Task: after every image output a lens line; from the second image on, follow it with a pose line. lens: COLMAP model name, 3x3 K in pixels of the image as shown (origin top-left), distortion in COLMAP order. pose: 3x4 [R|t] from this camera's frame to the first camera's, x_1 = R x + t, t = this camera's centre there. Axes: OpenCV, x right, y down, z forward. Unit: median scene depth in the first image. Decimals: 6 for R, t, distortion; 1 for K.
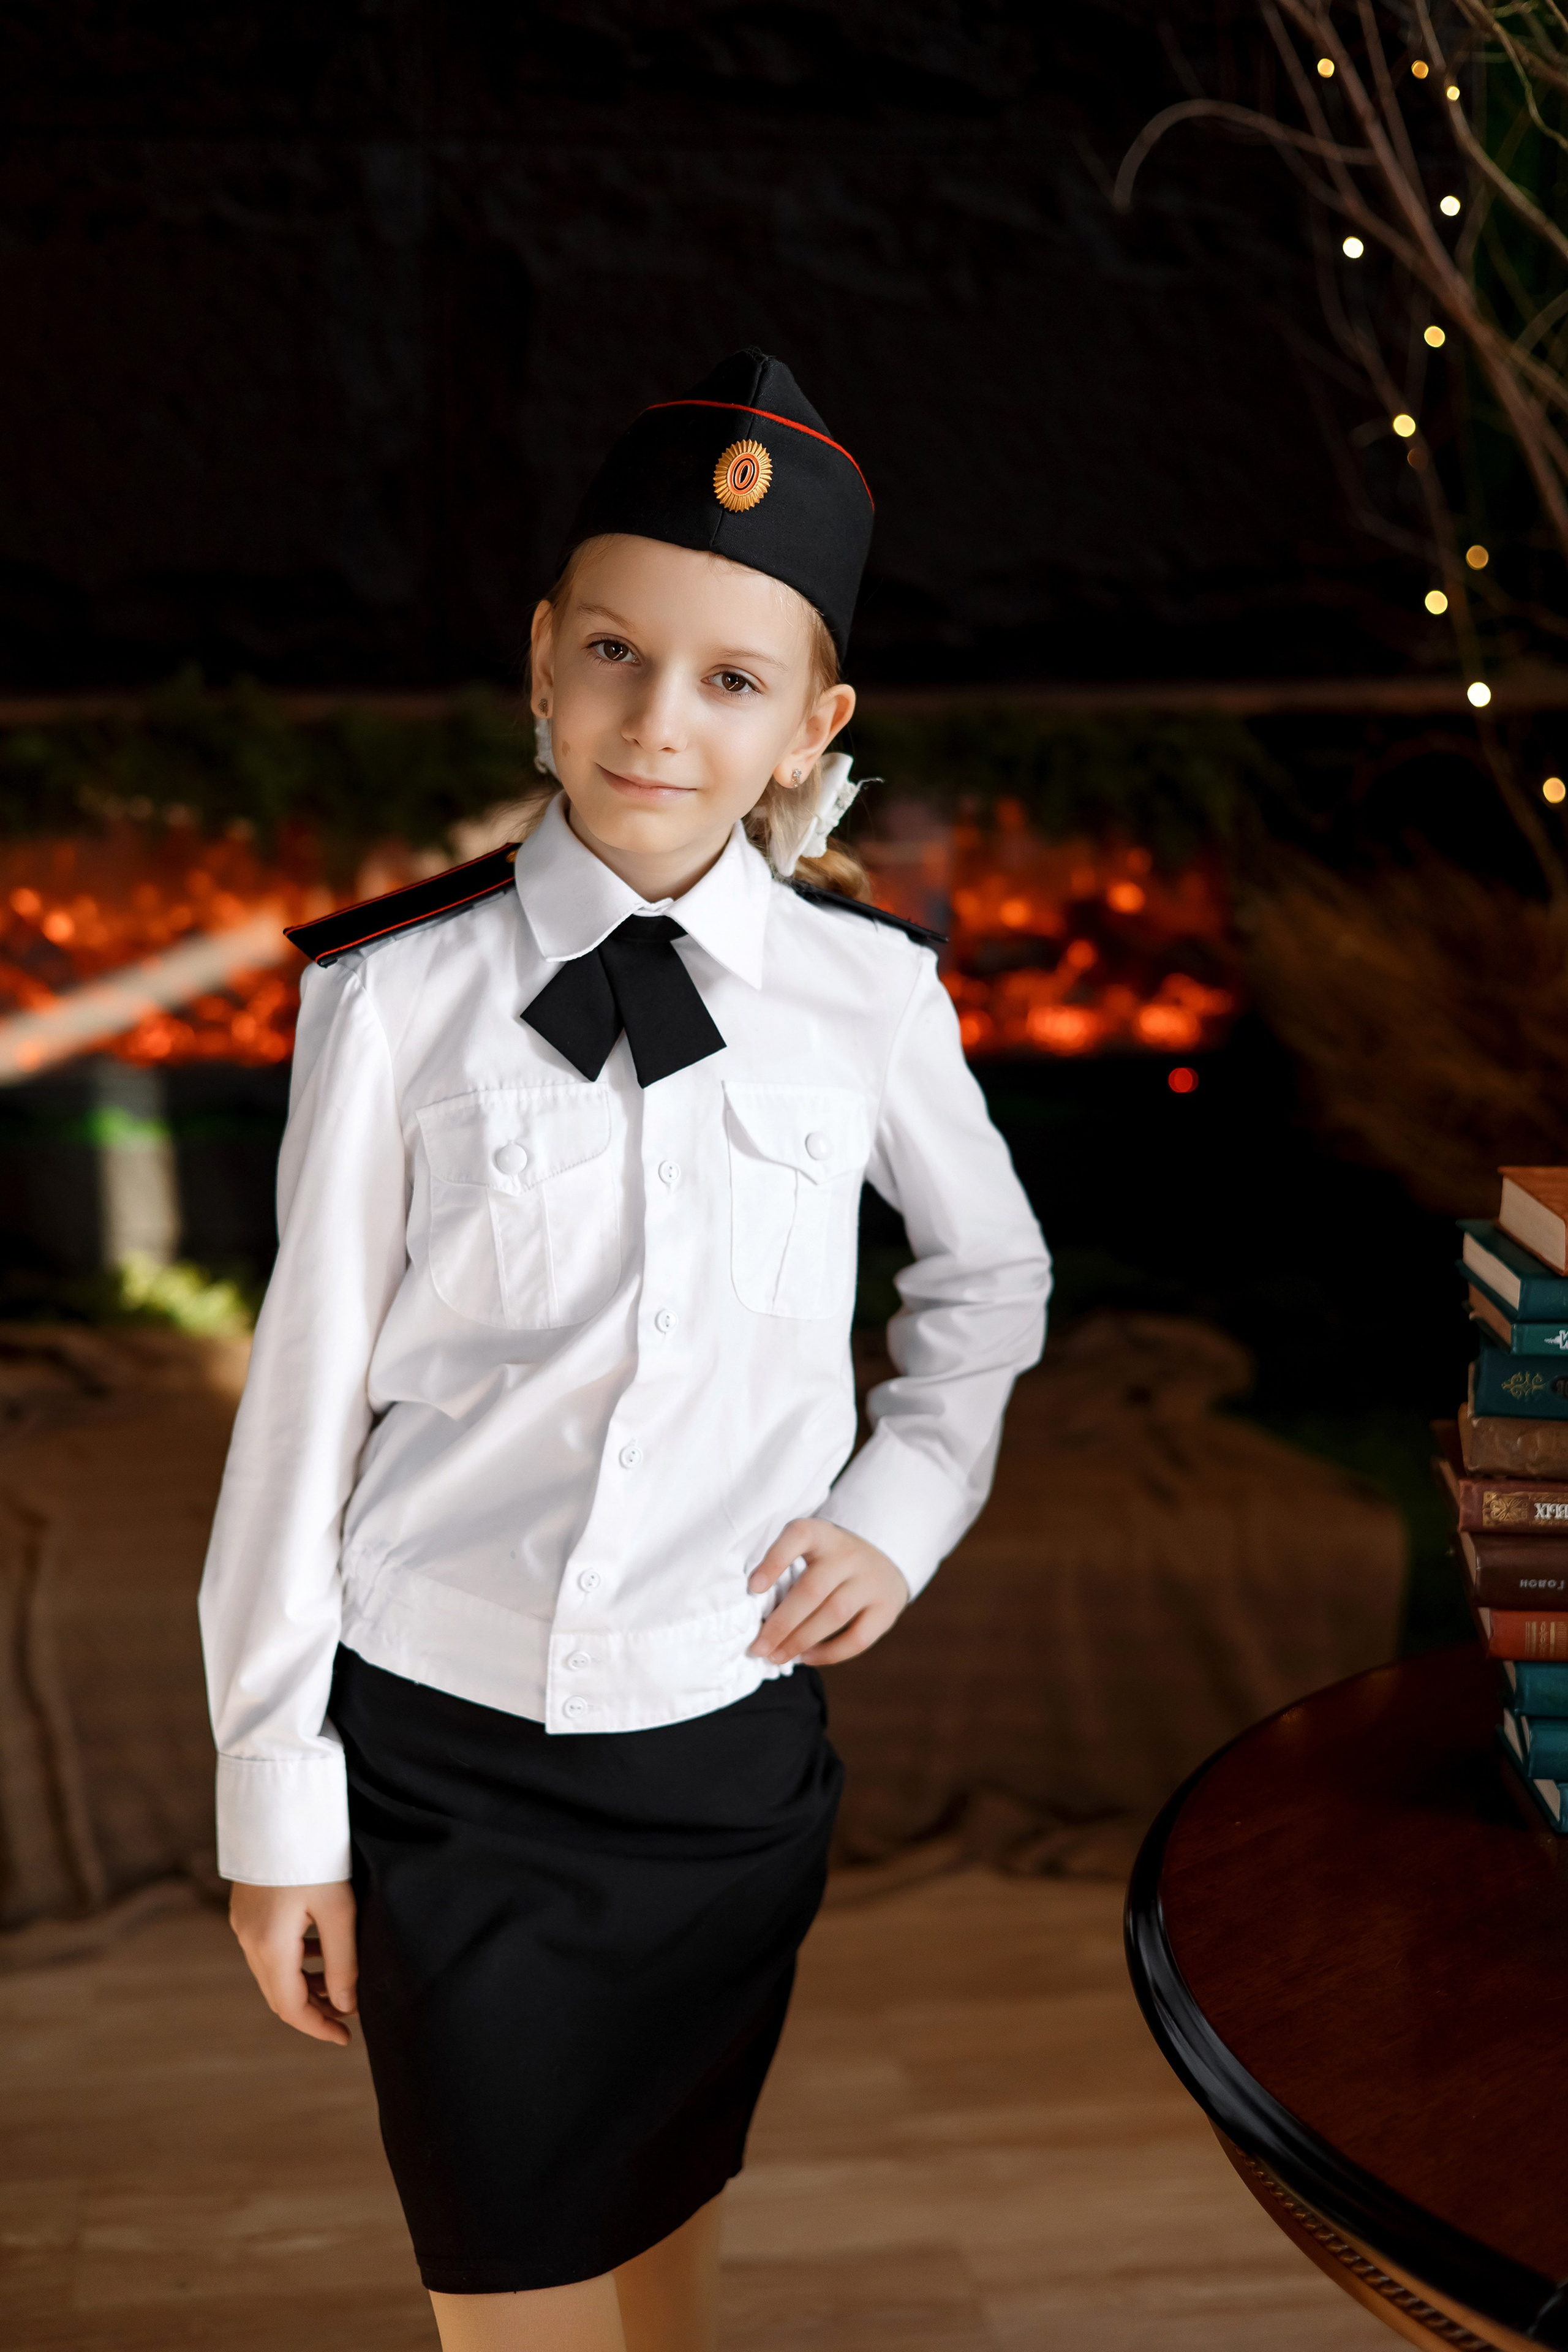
lens RADIAL K [[3475.3, 0, 785.5], [0, 3475.3, 1157.8], [0, 0, 1]] dist [0.008844, 0.000000]
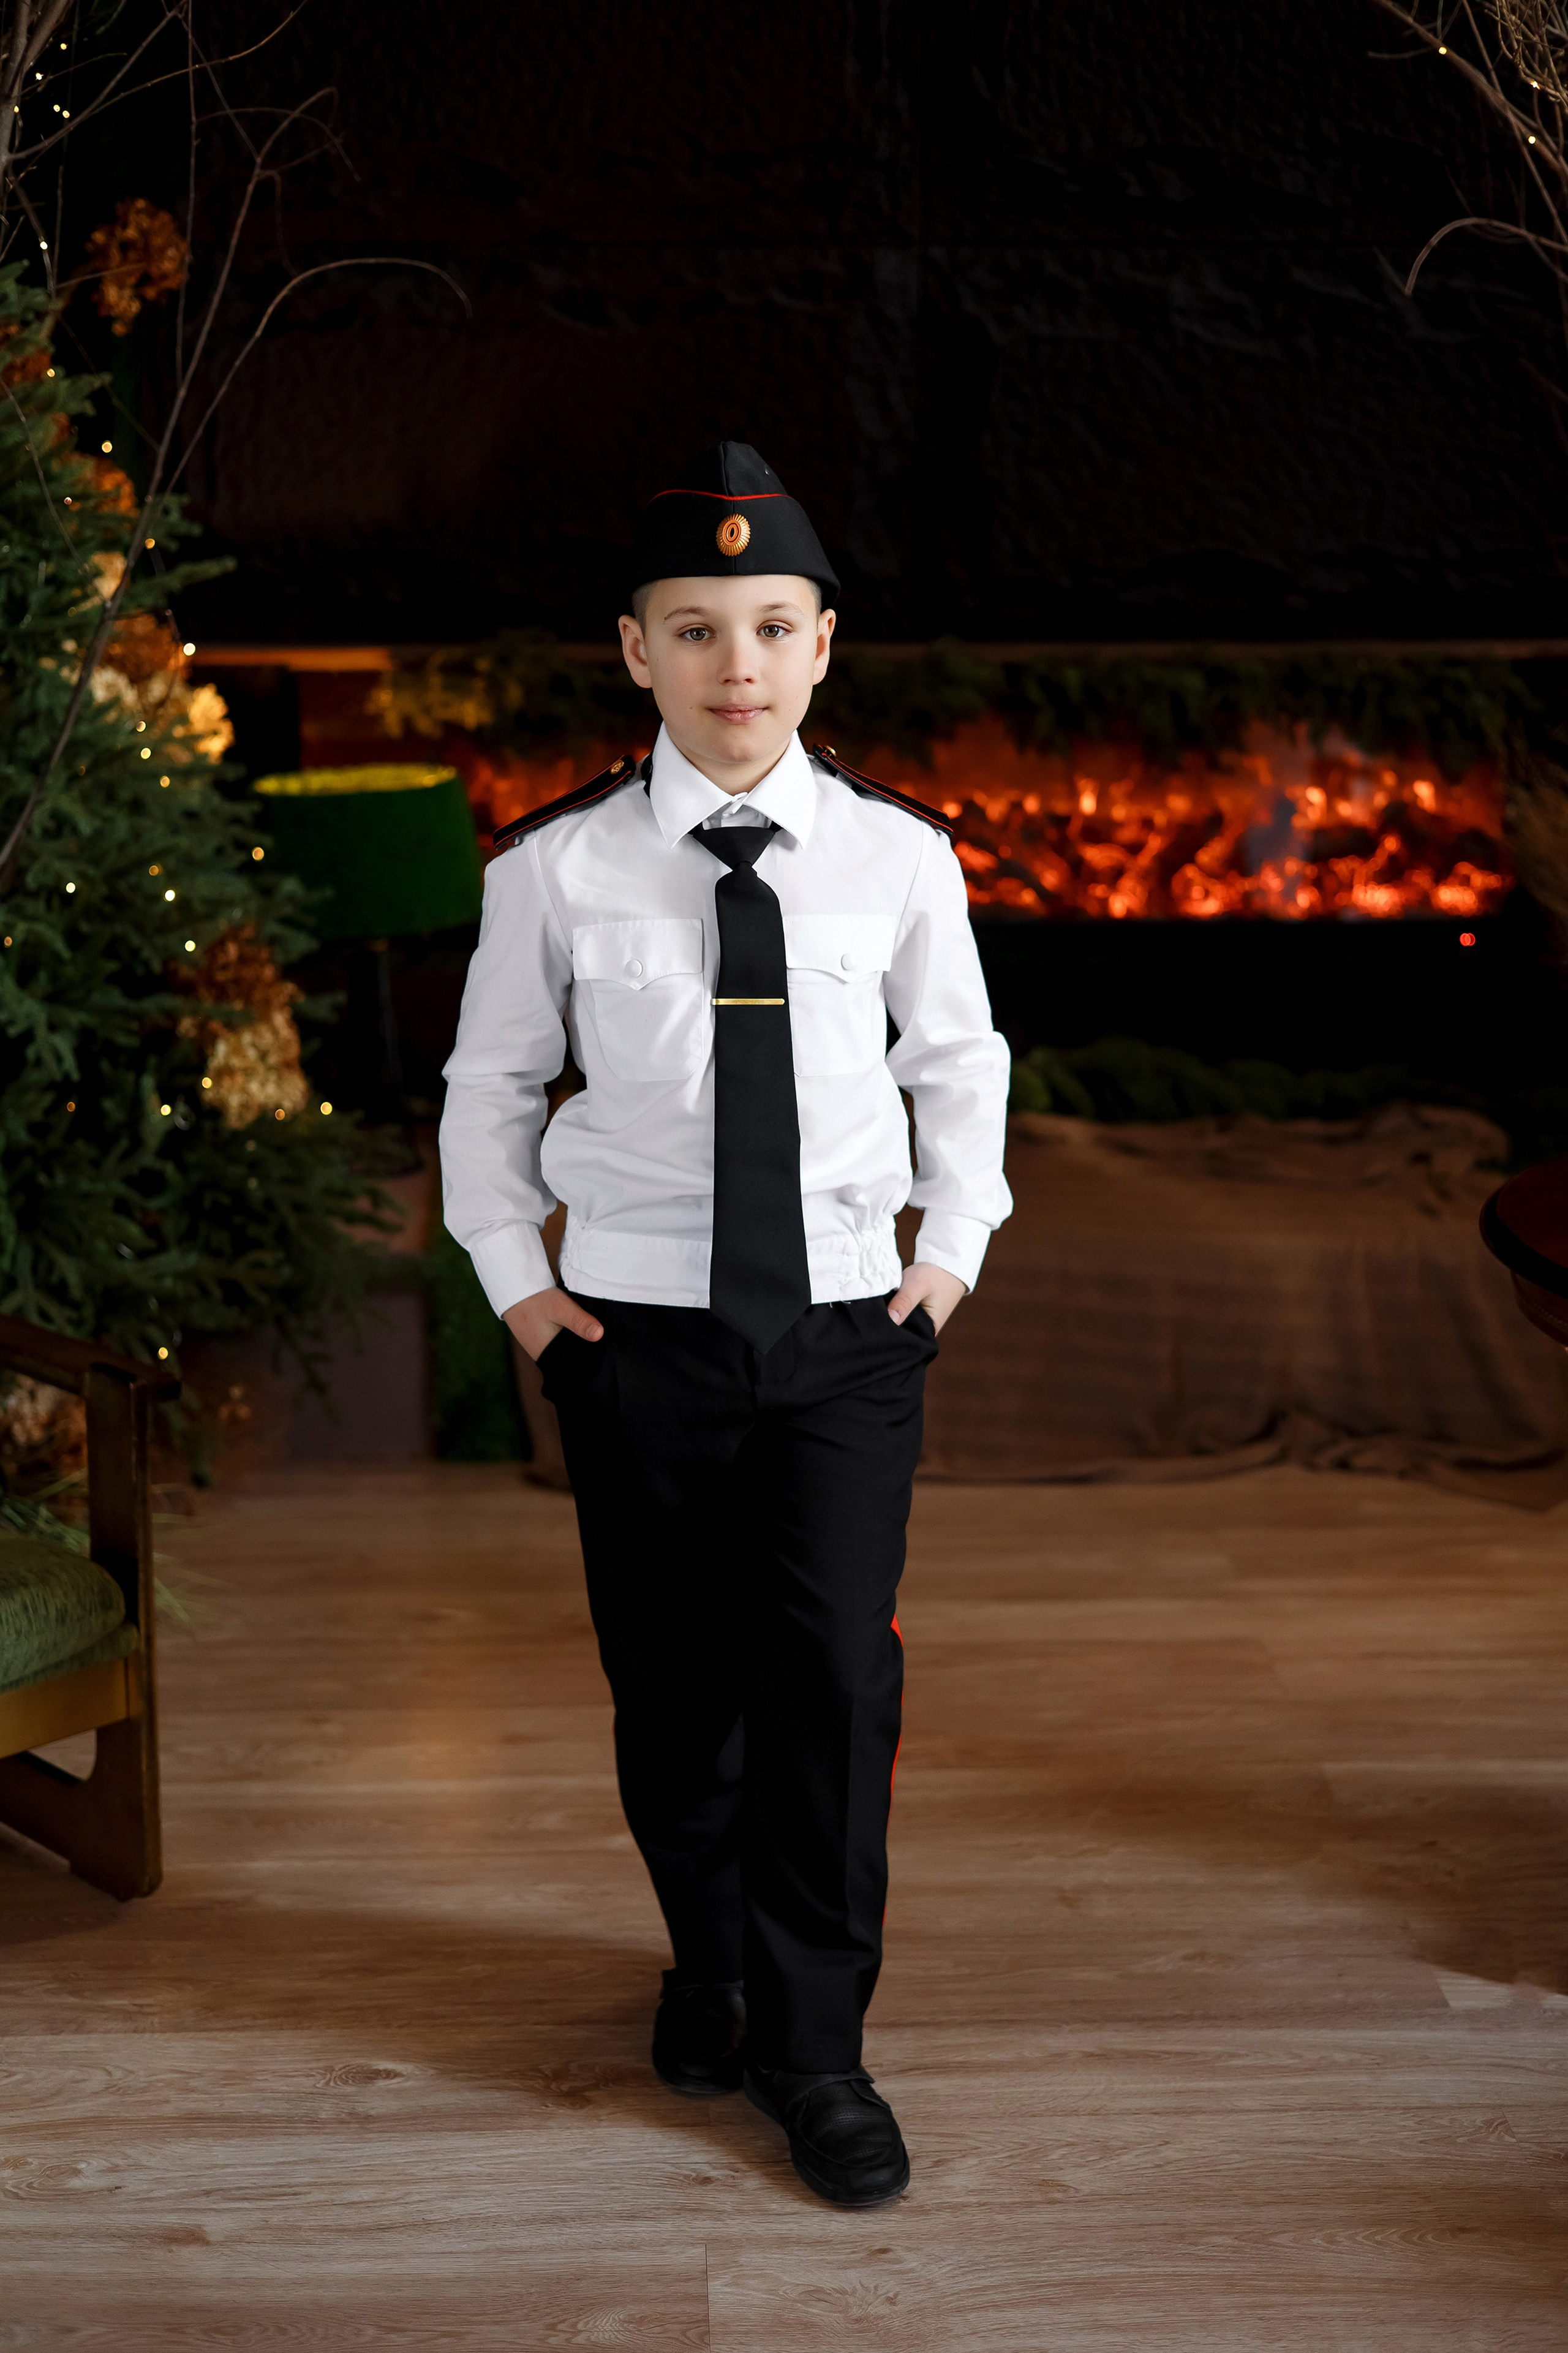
lens RADIAL K [[3476.5, 0, 798.5], [0, 3476.5, 1189.4], [0, 0, 1]] dist [0.008844, 0.000000]
pose [[0.993501, 0.017720, -0.112432, 0.012189], [-0.018229, 0.999828, -0.003502, 0.091458], [0.112351, 0.005529, 0.993653, -0.389477]]
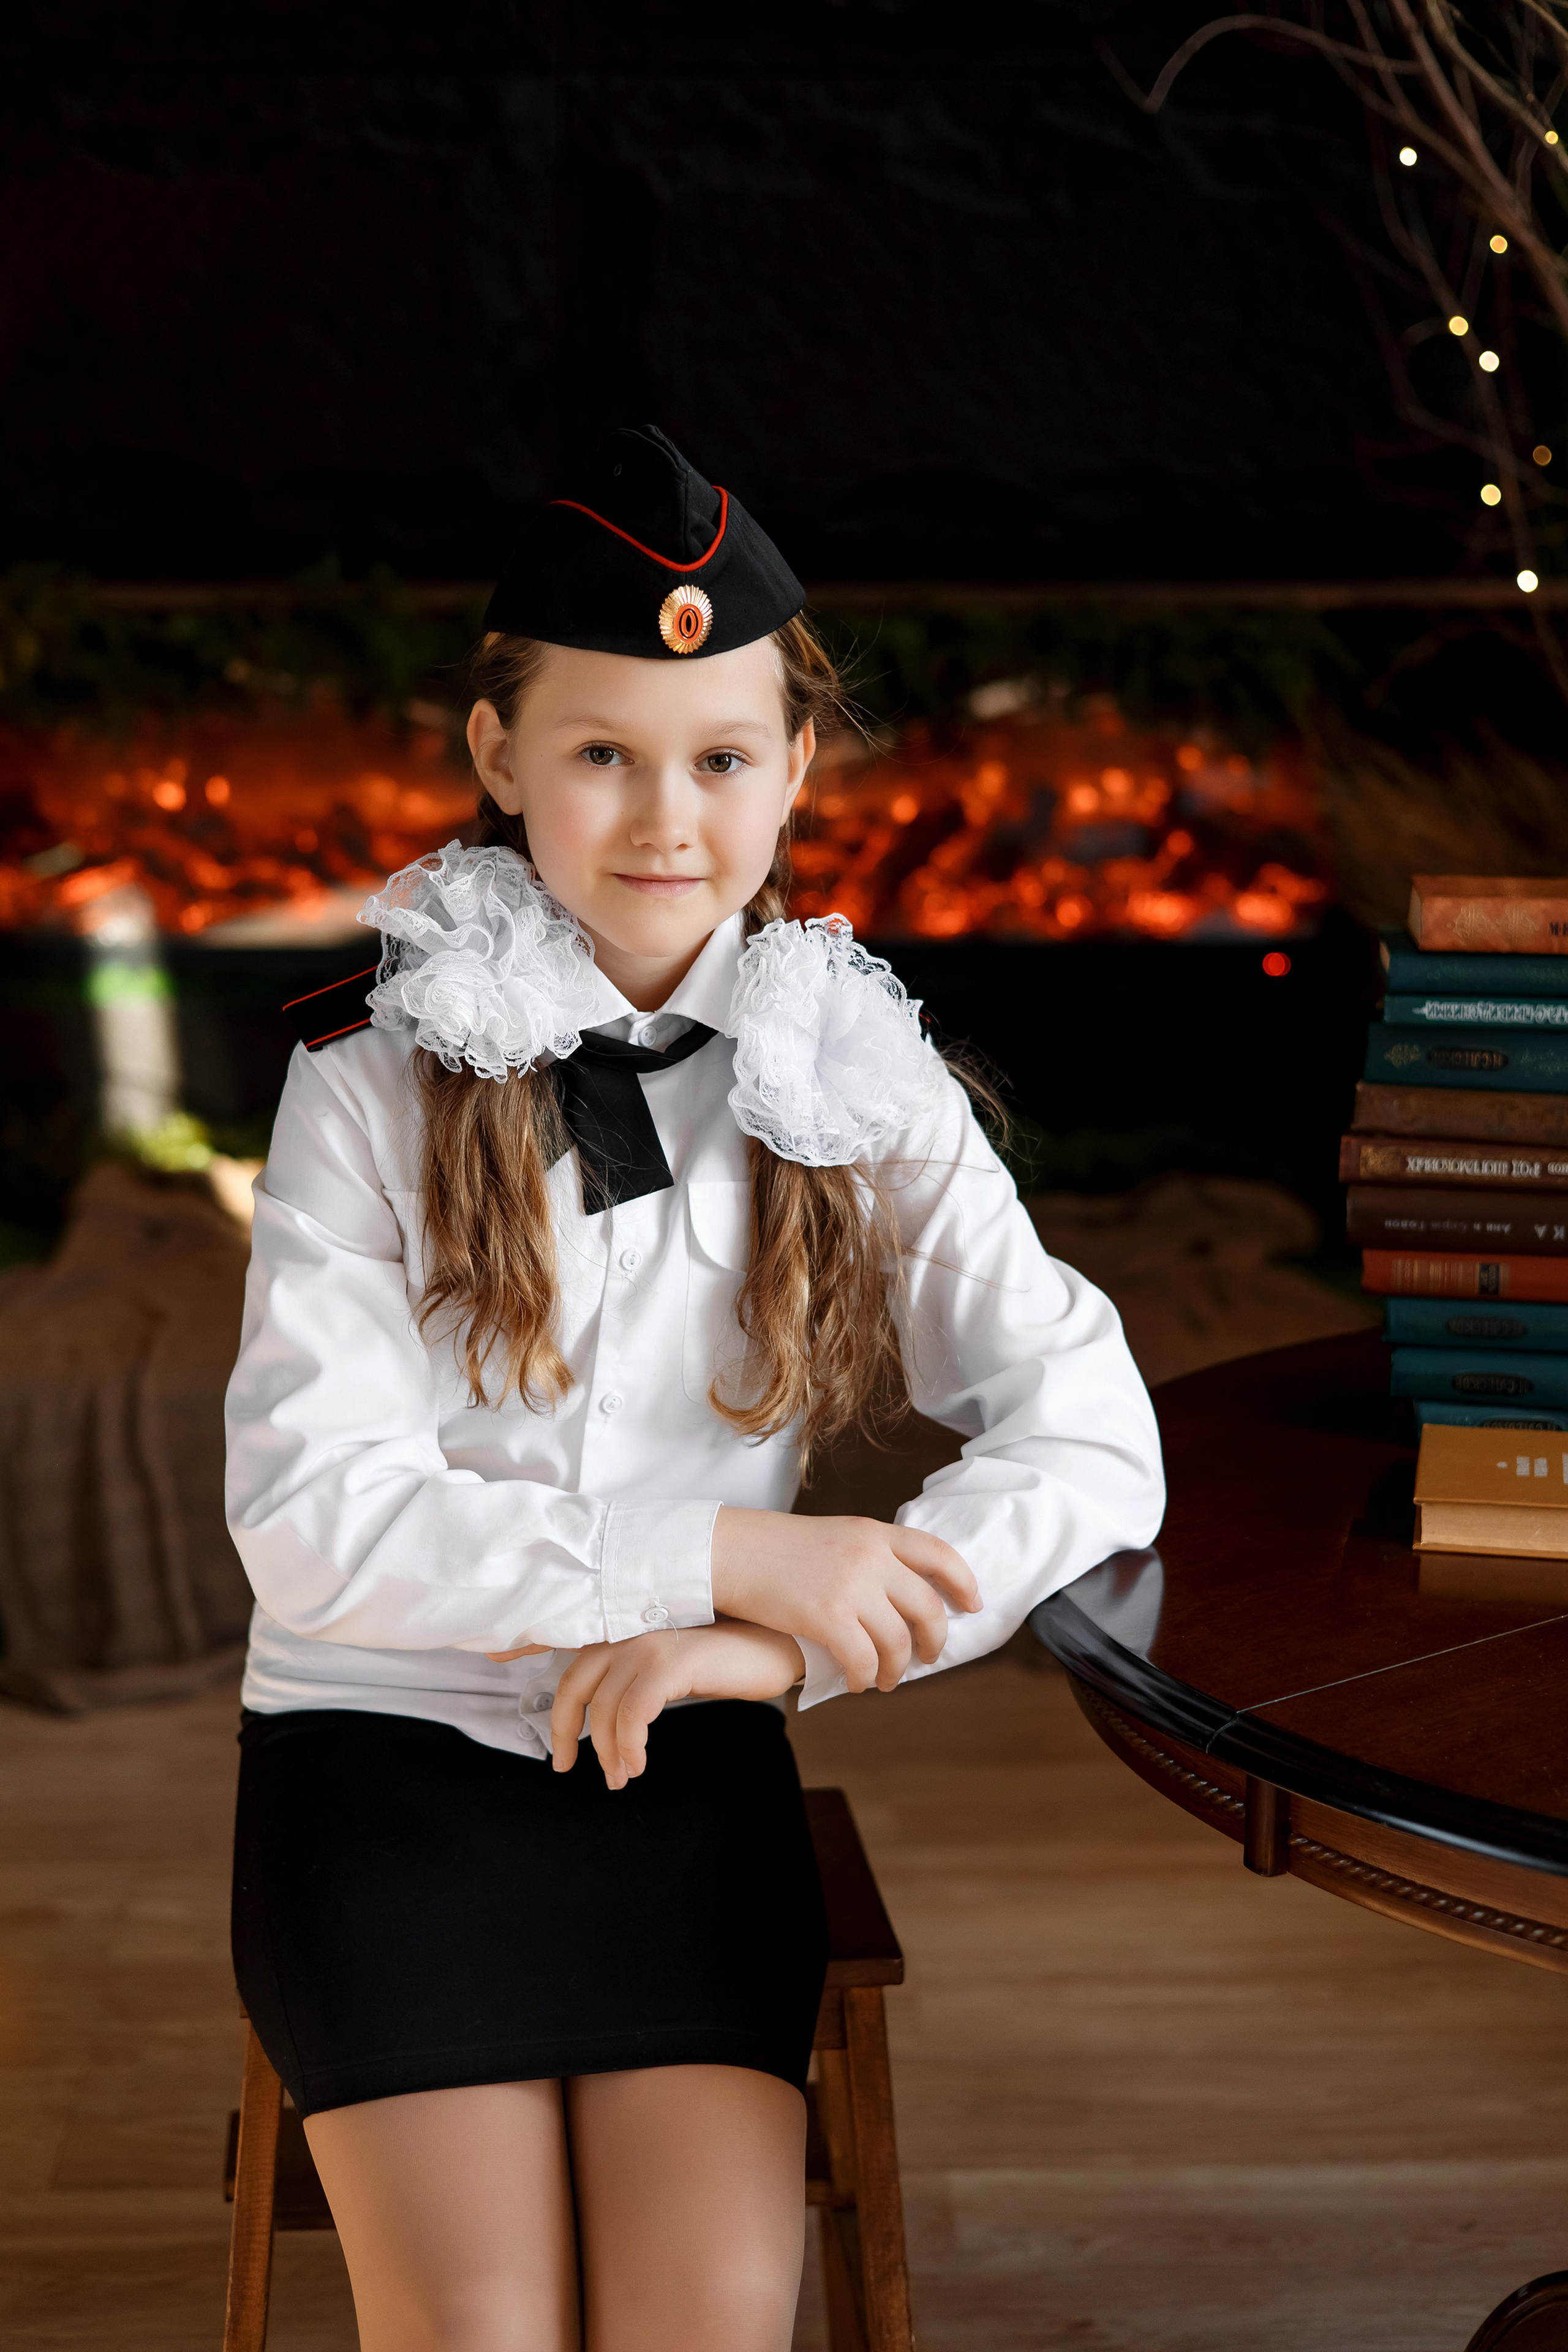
lens RADIAL K [[3475.3, 0, 793.2], [0, 3475.3, 1183.4], [0, 0, 1]] dist [0.008844, 0.000000]
pose [[0.994167, 0.020122, -0.105953, 0.090302], [-0.020214, 0.999796, 0.000202, 0.051359], [0.105936, 0.001941, 0.994371, -0.068114]]
